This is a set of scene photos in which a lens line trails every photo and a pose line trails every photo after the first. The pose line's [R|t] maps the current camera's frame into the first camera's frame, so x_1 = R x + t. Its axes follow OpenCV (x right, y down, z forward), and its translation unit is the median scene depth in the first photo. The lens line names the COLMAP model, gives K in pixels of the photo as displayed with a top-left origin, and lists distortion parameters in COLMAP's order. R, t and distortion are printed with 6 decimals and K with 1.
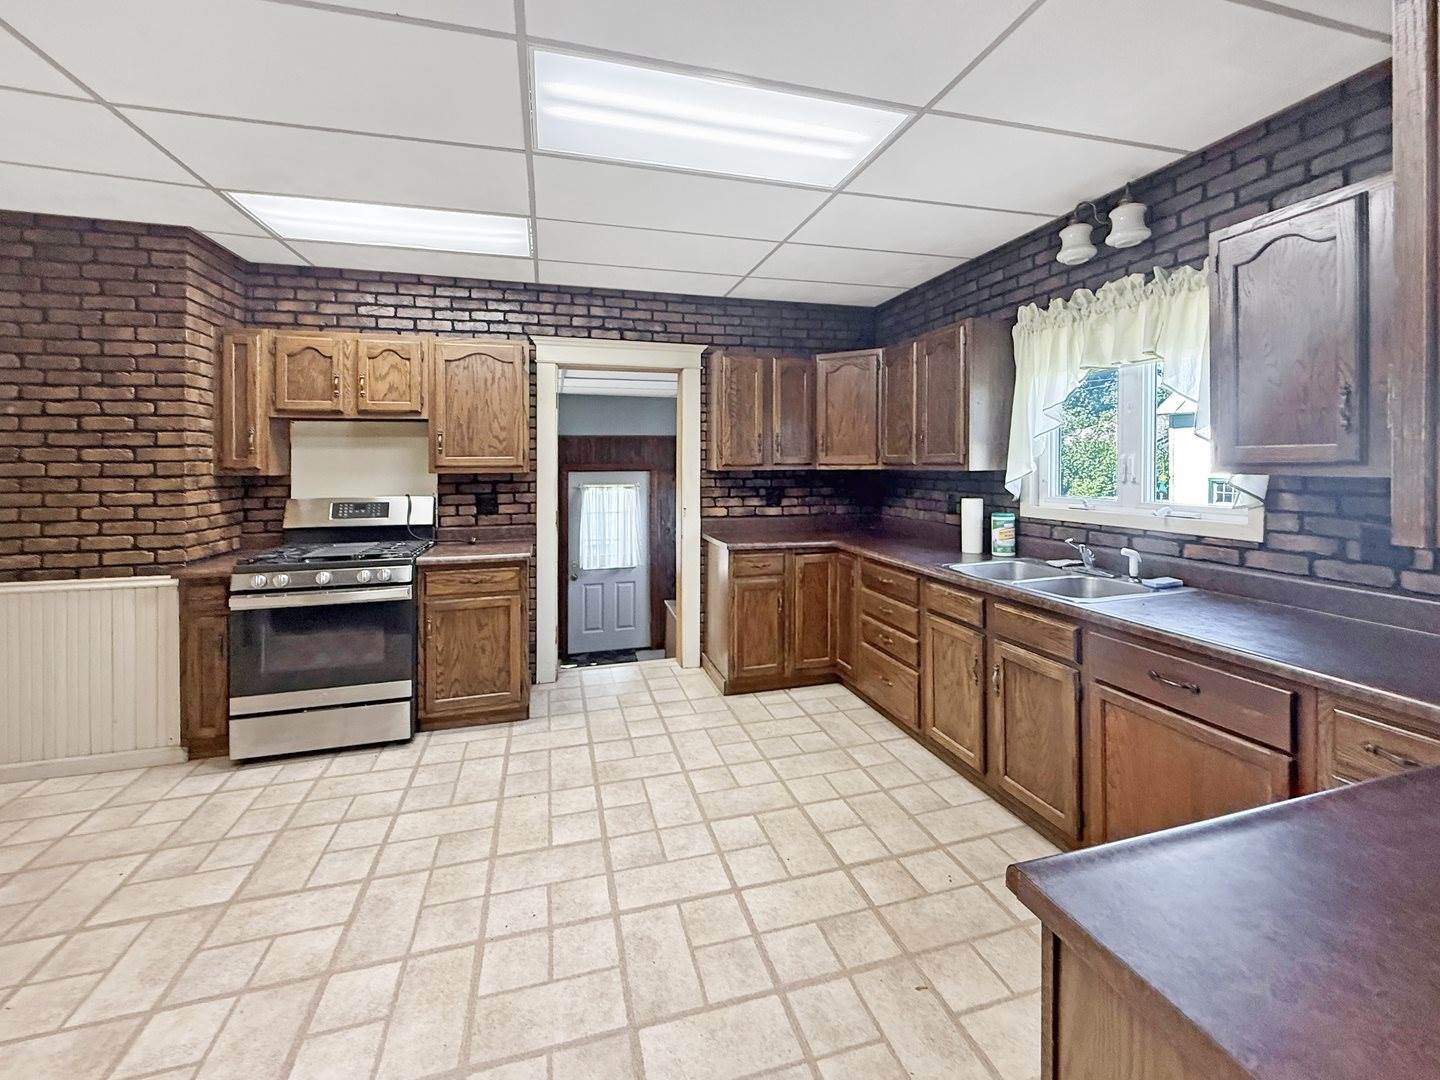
lens RADIAL K [[608.8, 0, 723.7], [0, 608.8, 451.1], [0, 0, 1]] dist [-0.000979, -0.000120]
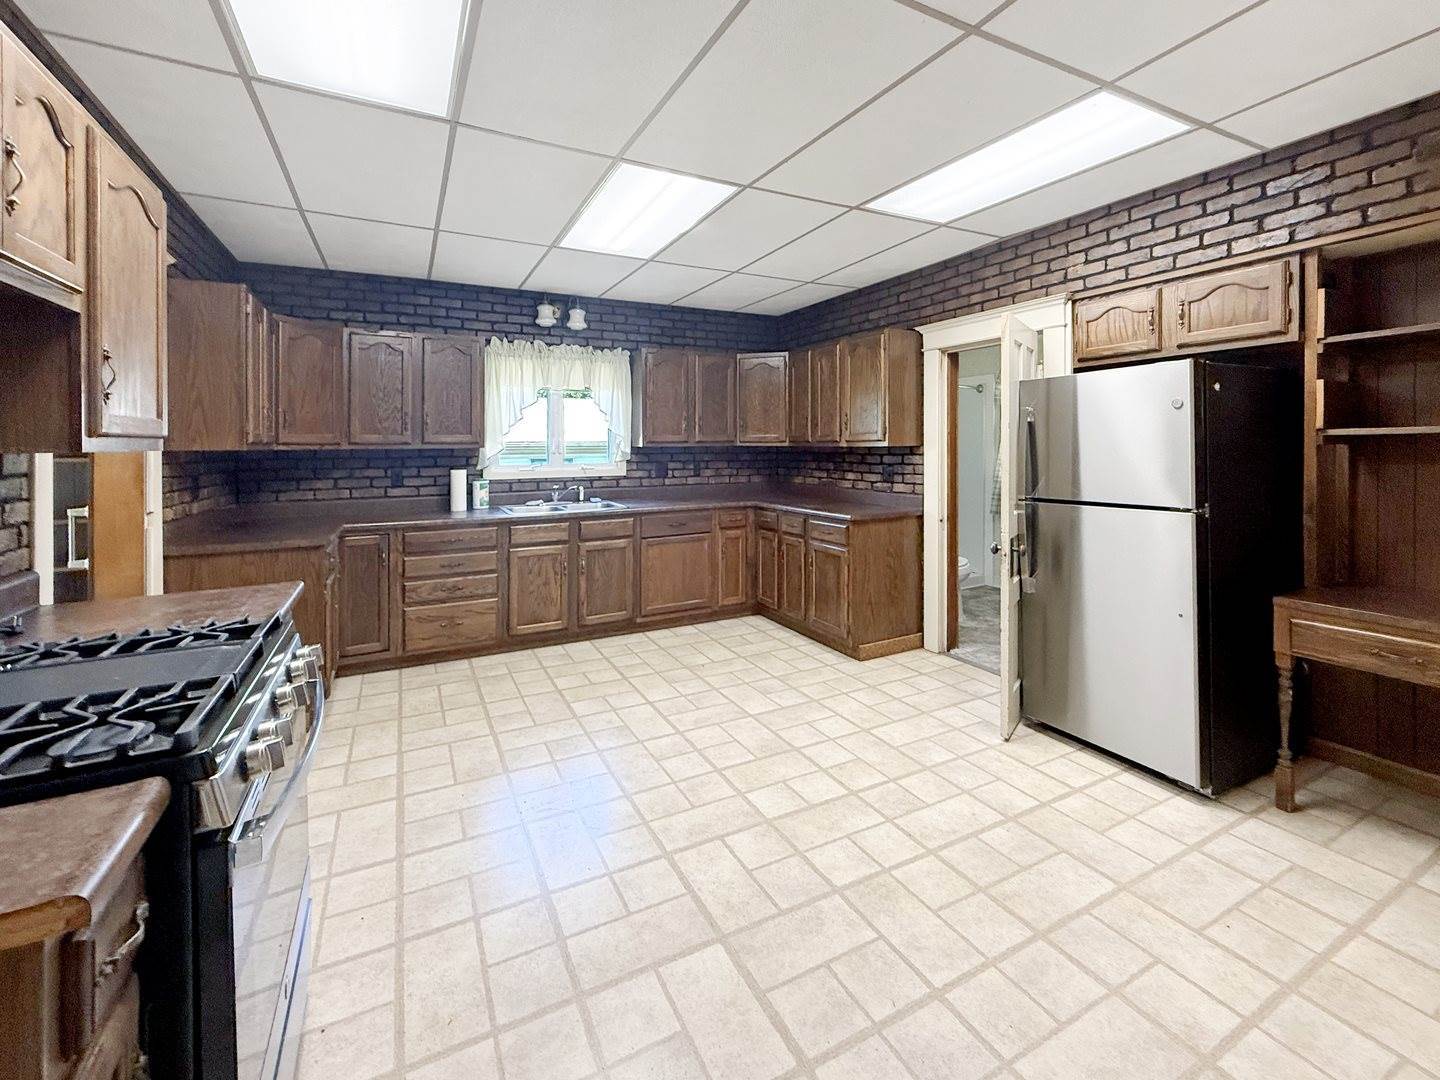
lens RADIAL K [[608.8, 0, 723.7], [0, 608.8, 451.1], [0, 0, 1]] dist [-0.000979, -0.000120]
pose [[-0.200650, -0.001388, 0.979662, -1.322604], [-0.011414, 0.999934, -0.000921, 0.043898], [-0.979596, -0.011366, -0.200653, 0.942039]]
